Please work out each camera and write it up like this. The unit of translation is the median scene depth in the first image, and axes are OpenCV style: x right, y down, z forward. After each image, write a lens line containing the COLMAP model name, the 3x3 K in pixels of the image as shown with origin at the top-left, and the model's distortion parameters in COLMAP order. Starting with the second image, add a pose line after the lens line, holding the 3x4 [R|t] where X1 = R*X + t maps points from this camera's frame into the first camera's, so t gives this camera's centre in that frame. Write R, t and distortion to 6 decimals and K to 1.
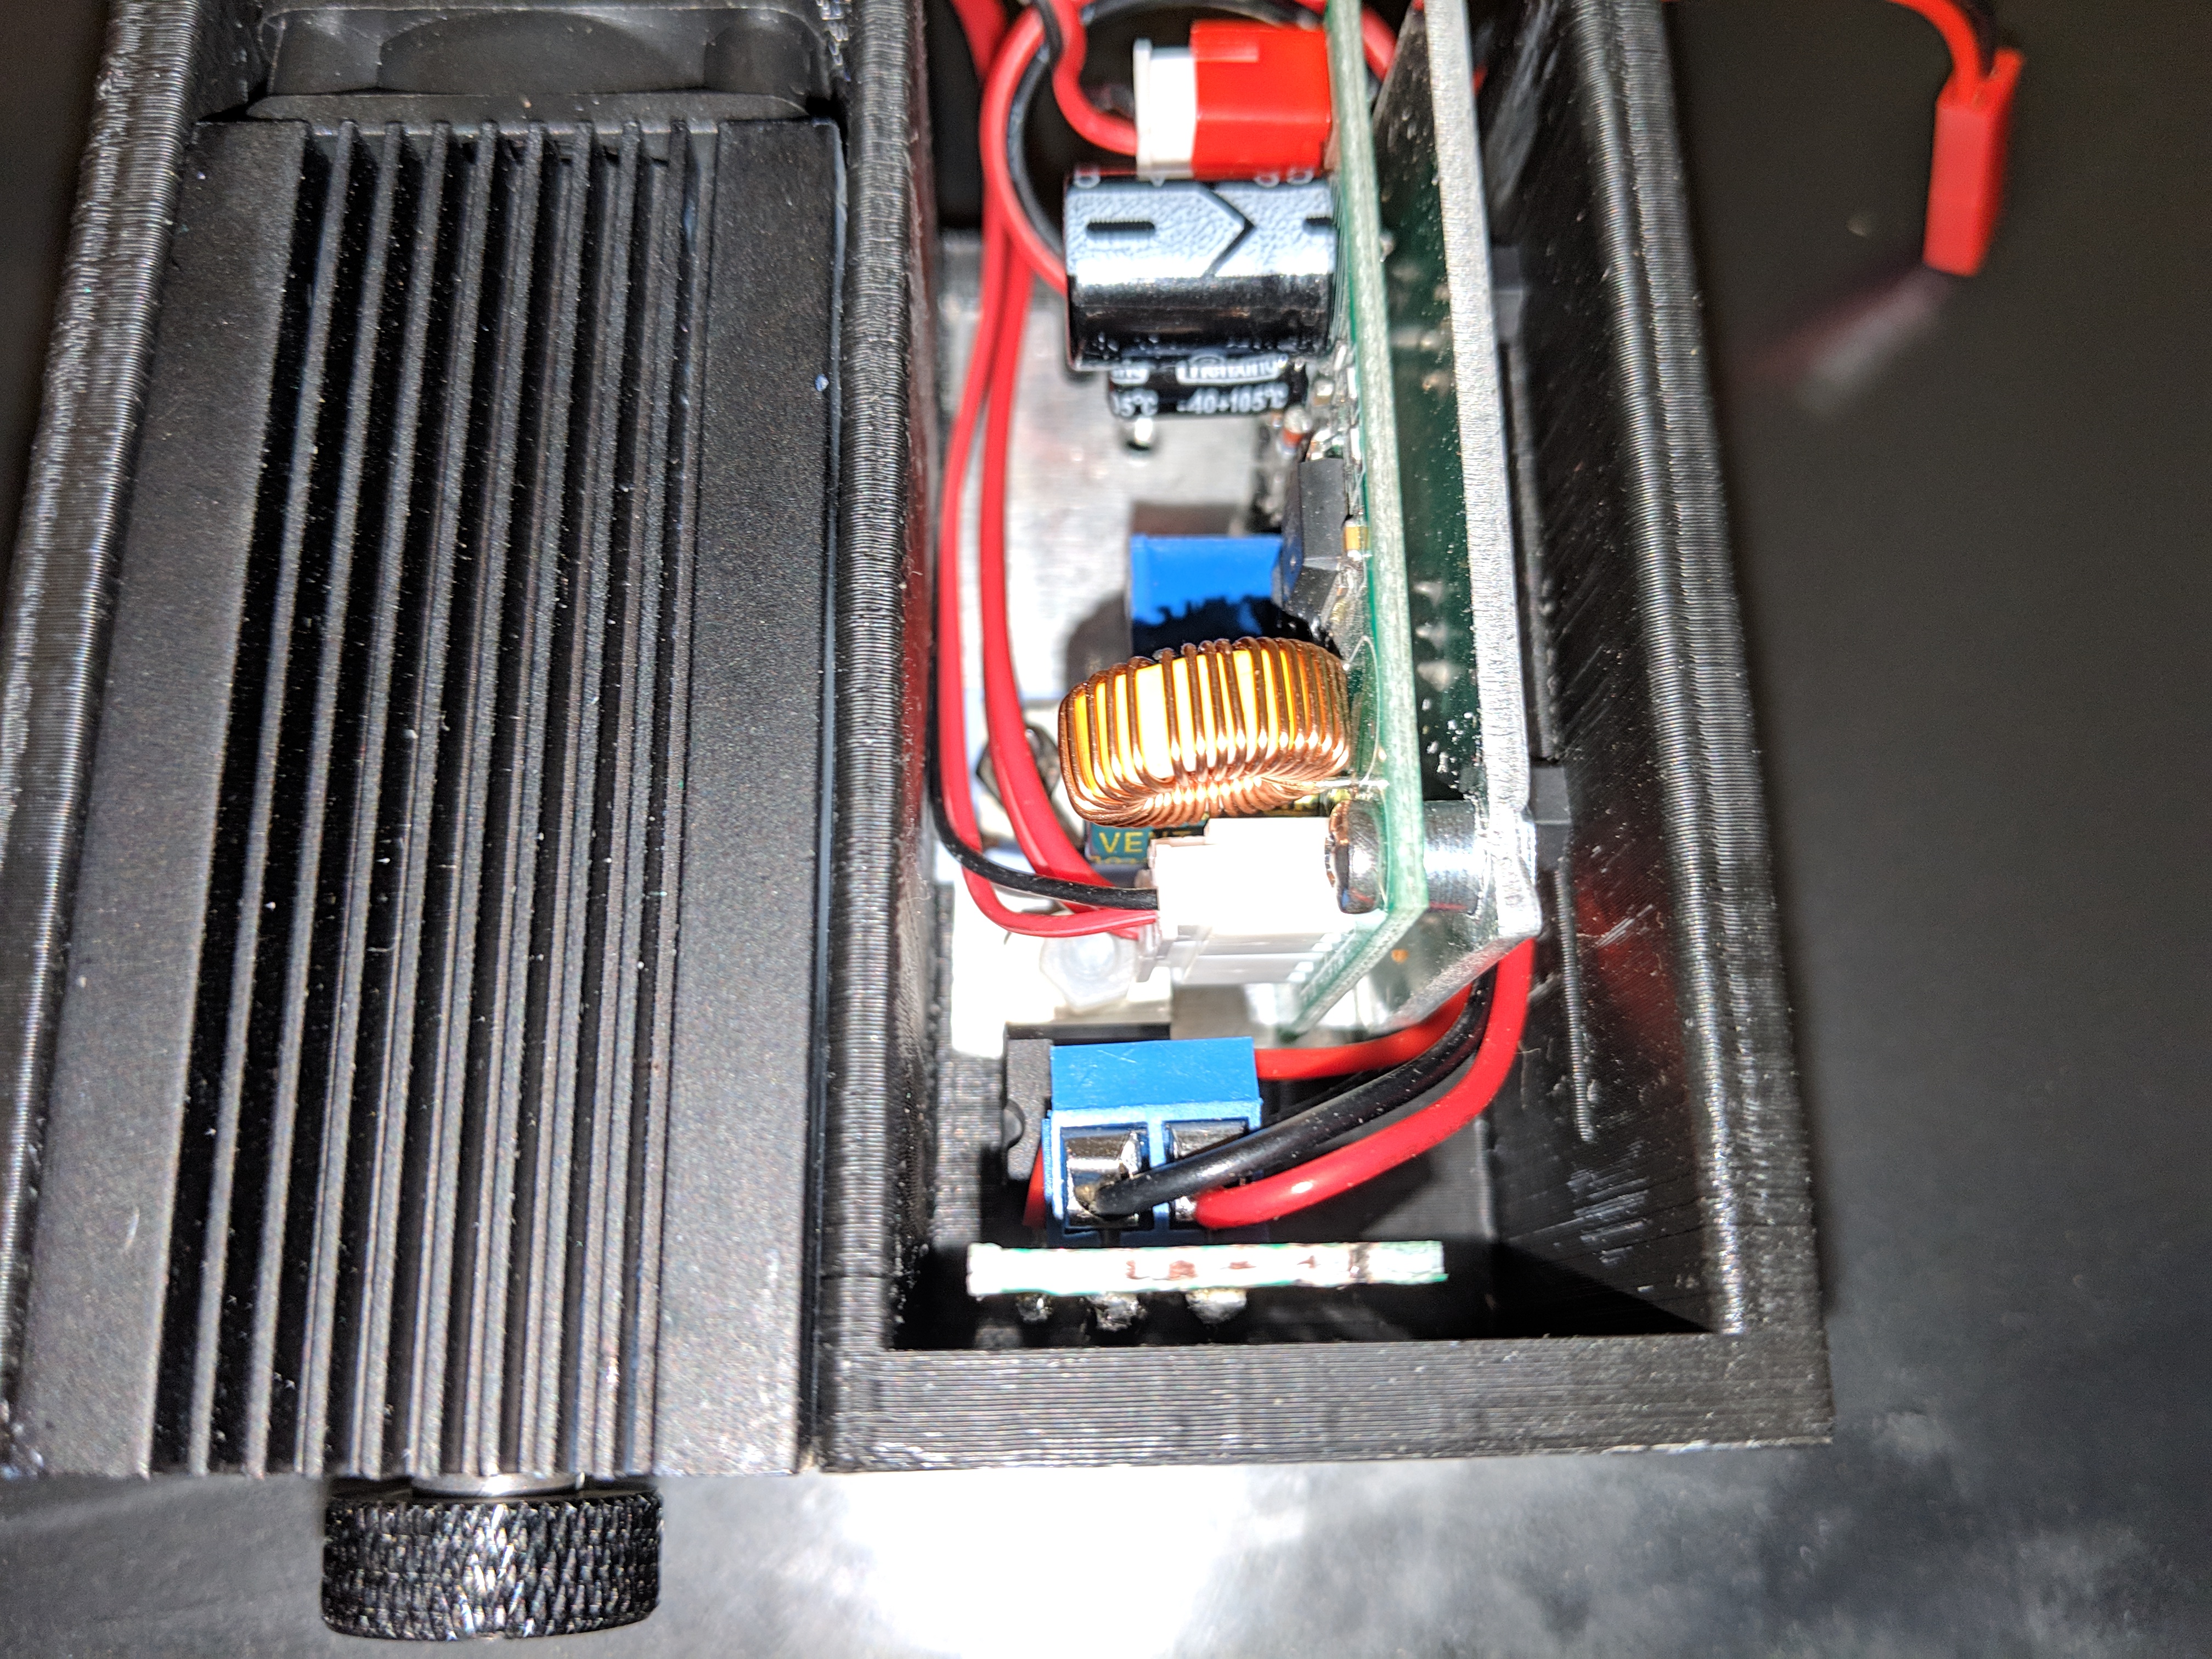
lens RADIAL K [[1519.8, 0, 1111.3], [0, 1519.8, 900.6], [0, 0, 1]] dist [0.053592, -0.056837]
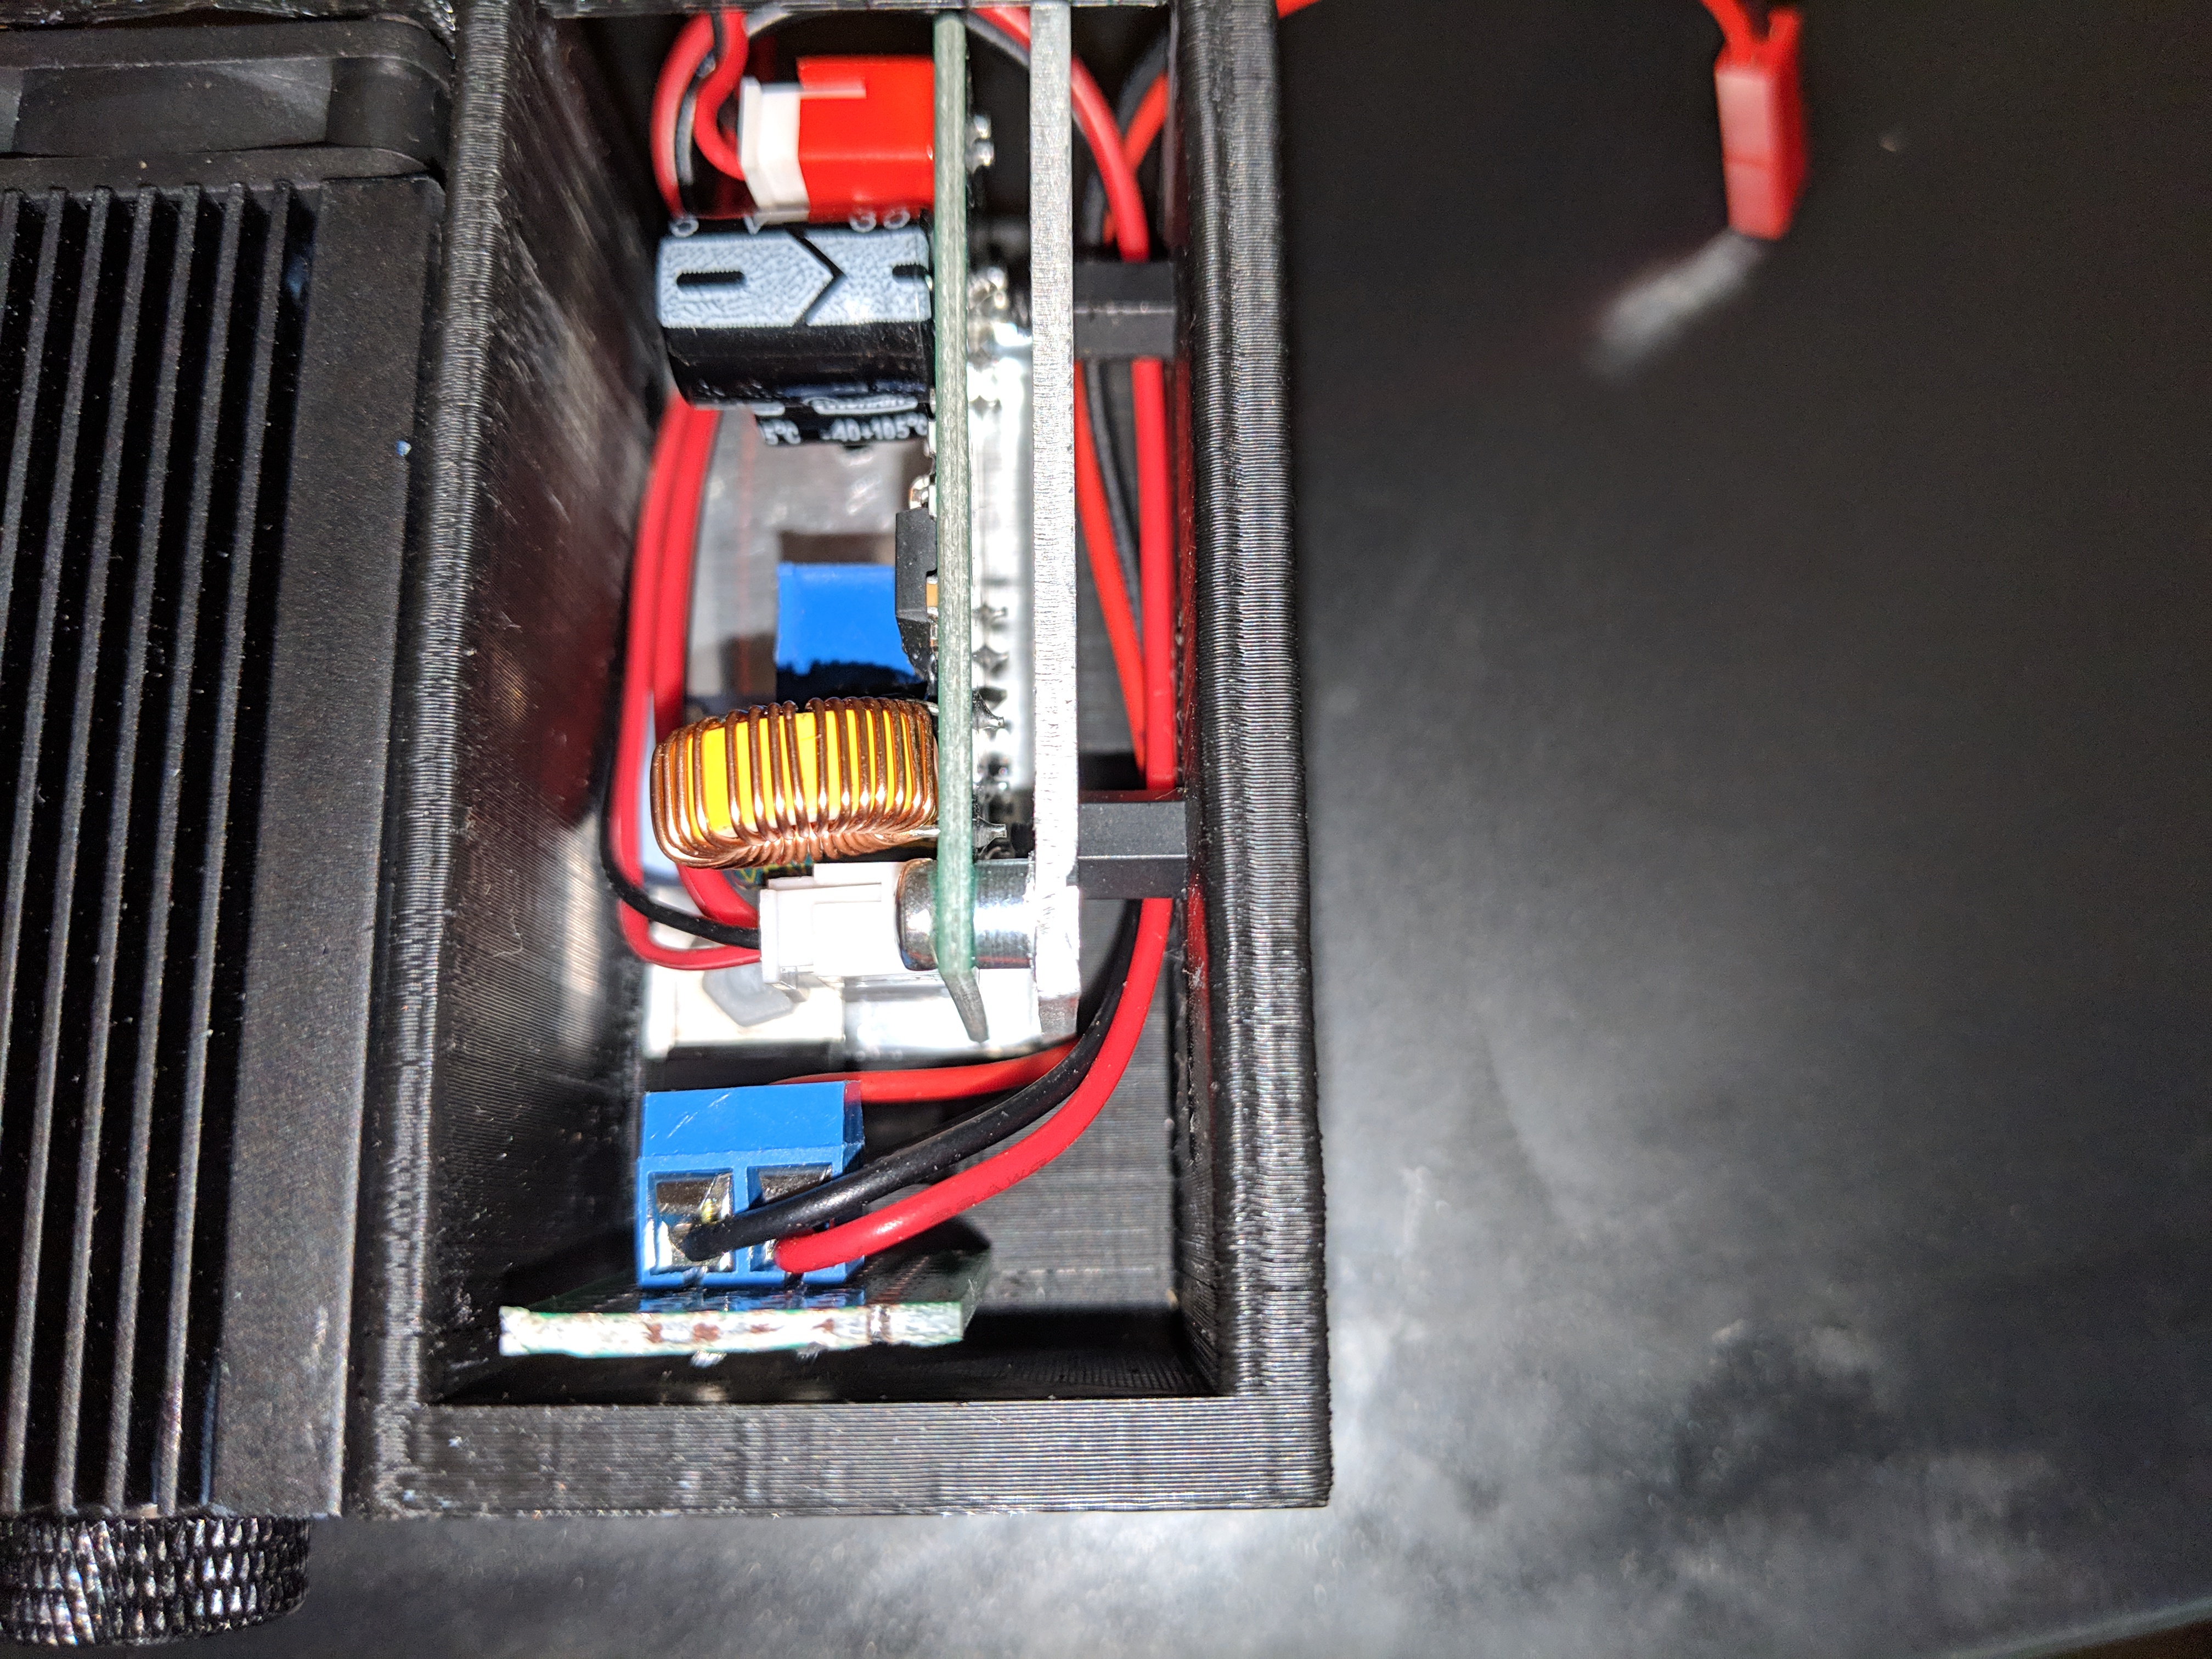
lens RADIAL K [[1520.3, 0, 1106.0], [0, 1520.3, 829.5], [0, 0, 1]] dist [0.031979, -0.027927]
pose [[0.998631, -0.003116, -0.052216, 0.313420], [0.005707, 0.998756, 0.049543, -0.125288], [0.051996, -0.049774, 0.997406, -0.004598]]
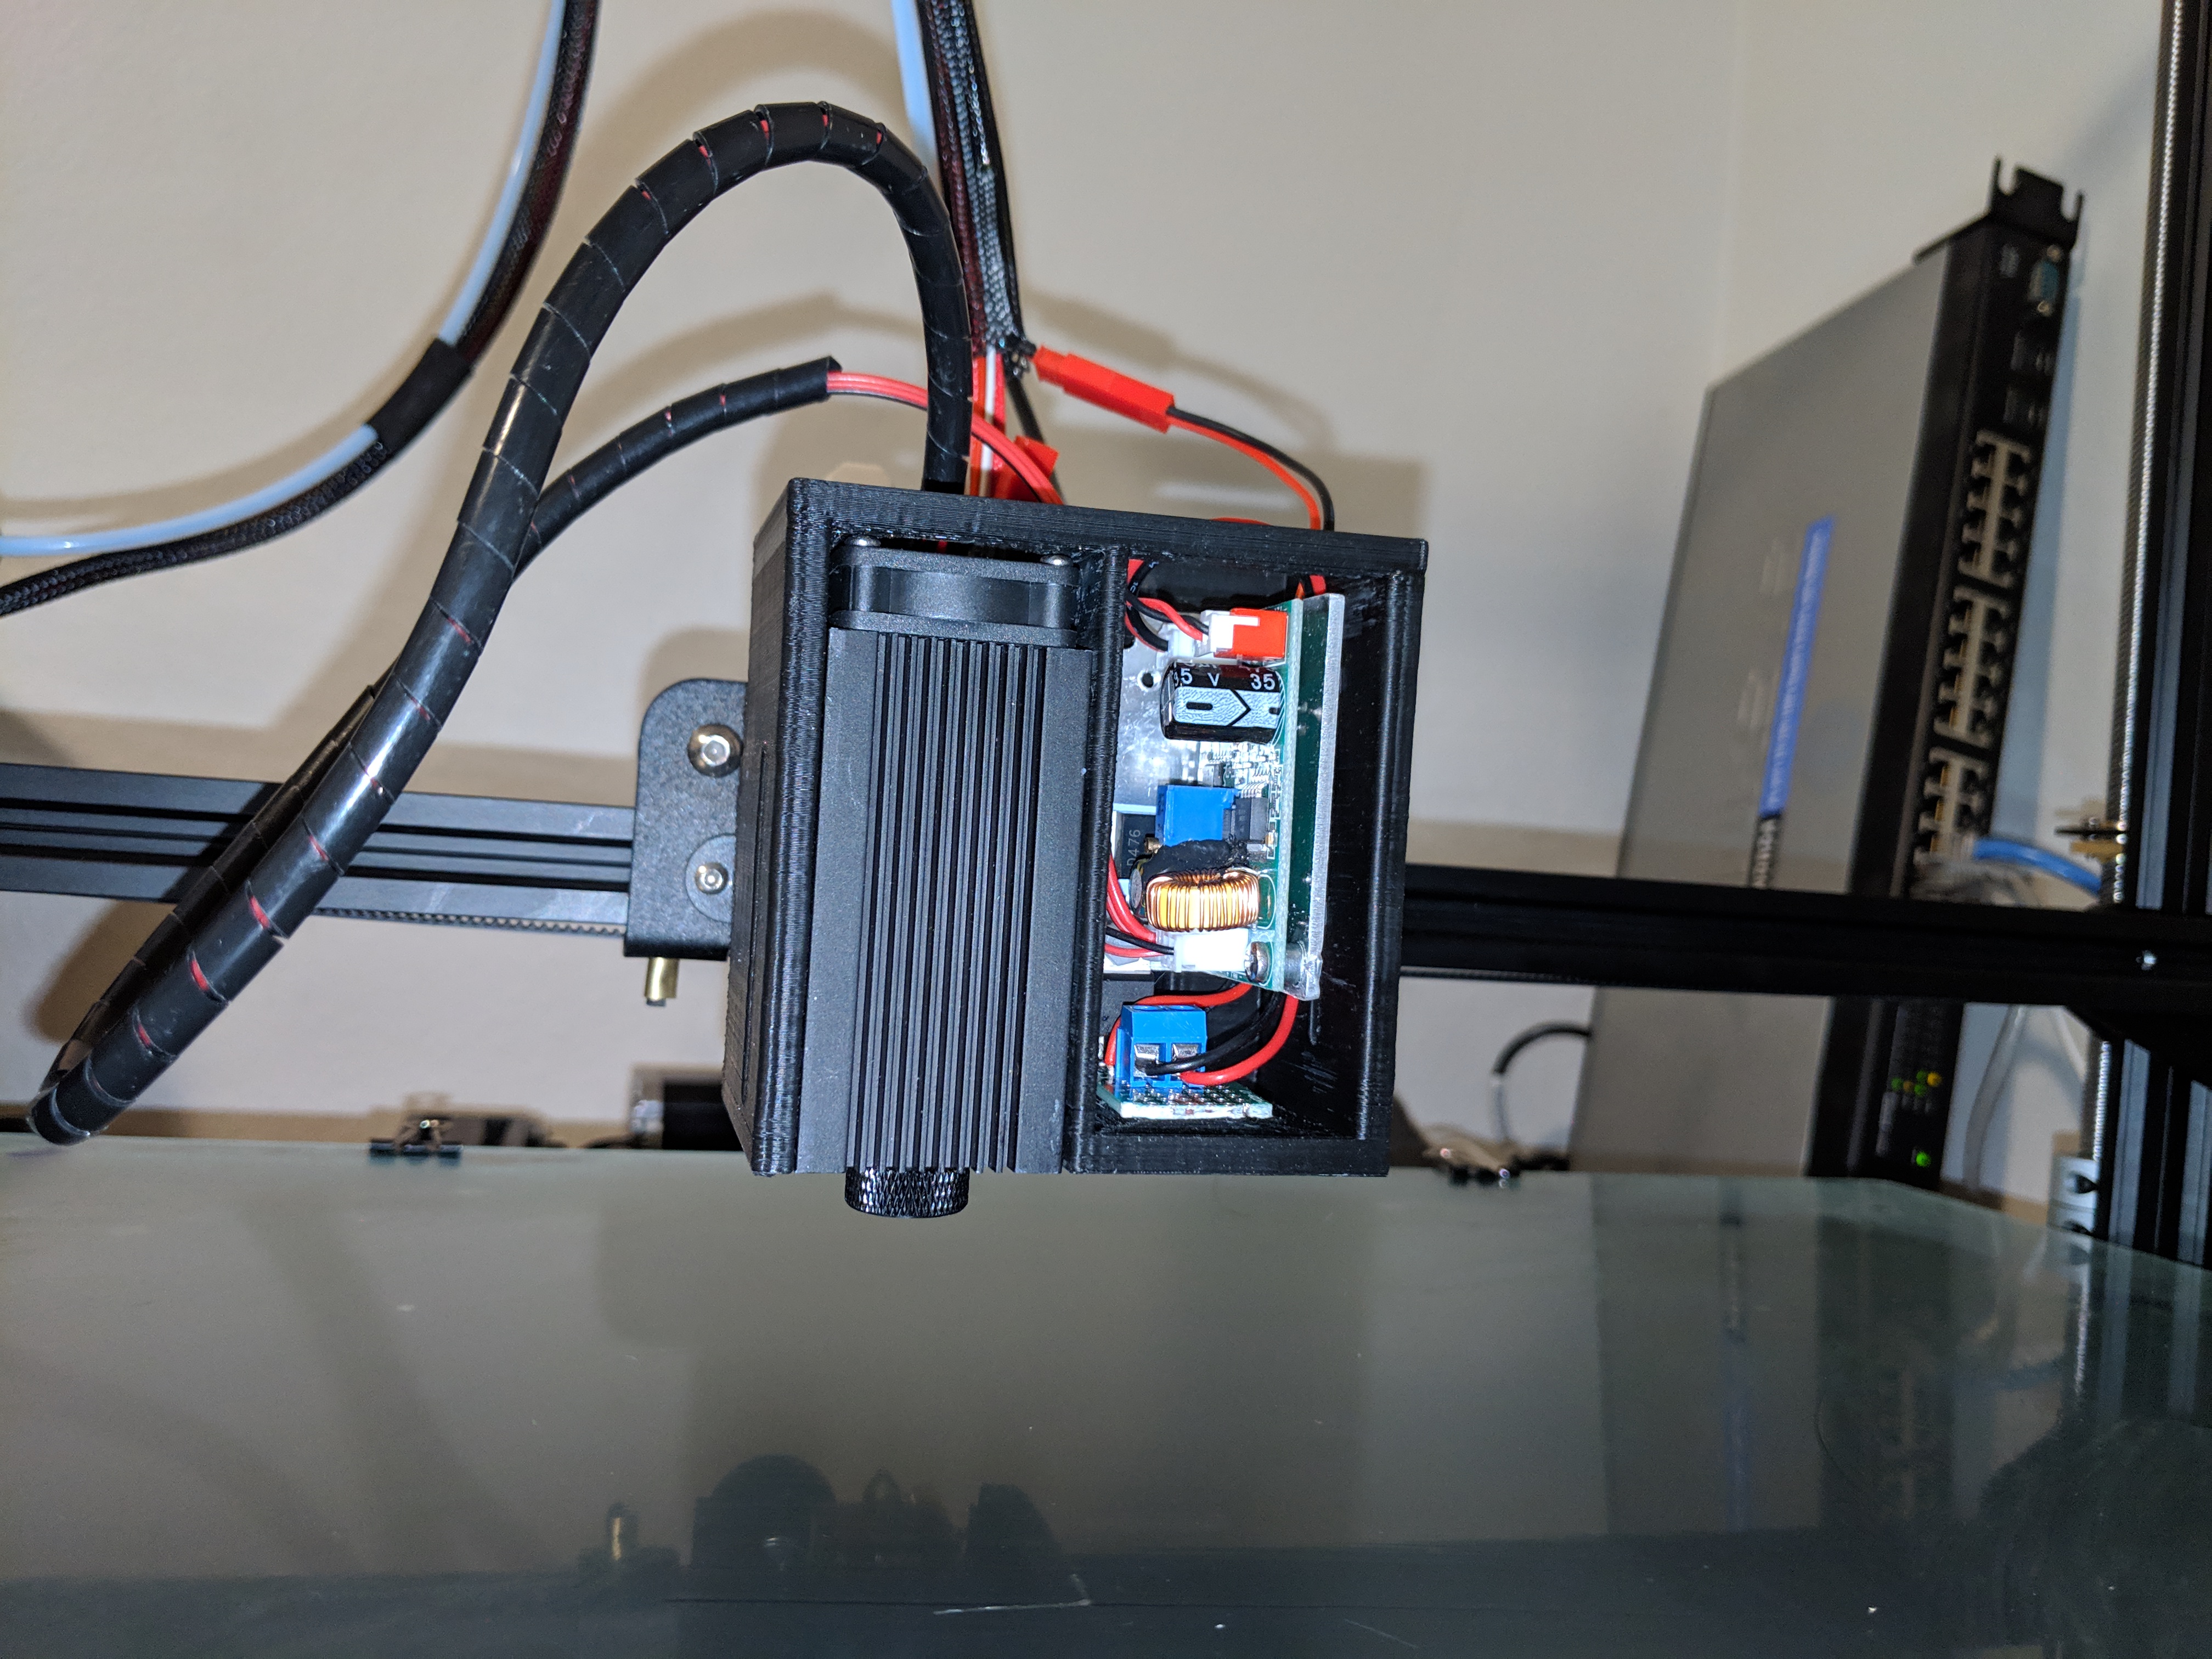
lens RADIAL K [[1520.3, 0, 1106.0], [0, 1520.3, 829.5], [0, 0, 1]] dist [0.031979, -0.027927]
pose [[0.973121, 0.078675, 0.216439, -0.659805], [-0.123212, 0.971875, 0.200695, -0.715963], [-0.194562, -0.221968, 0.955445, -1.383214]]
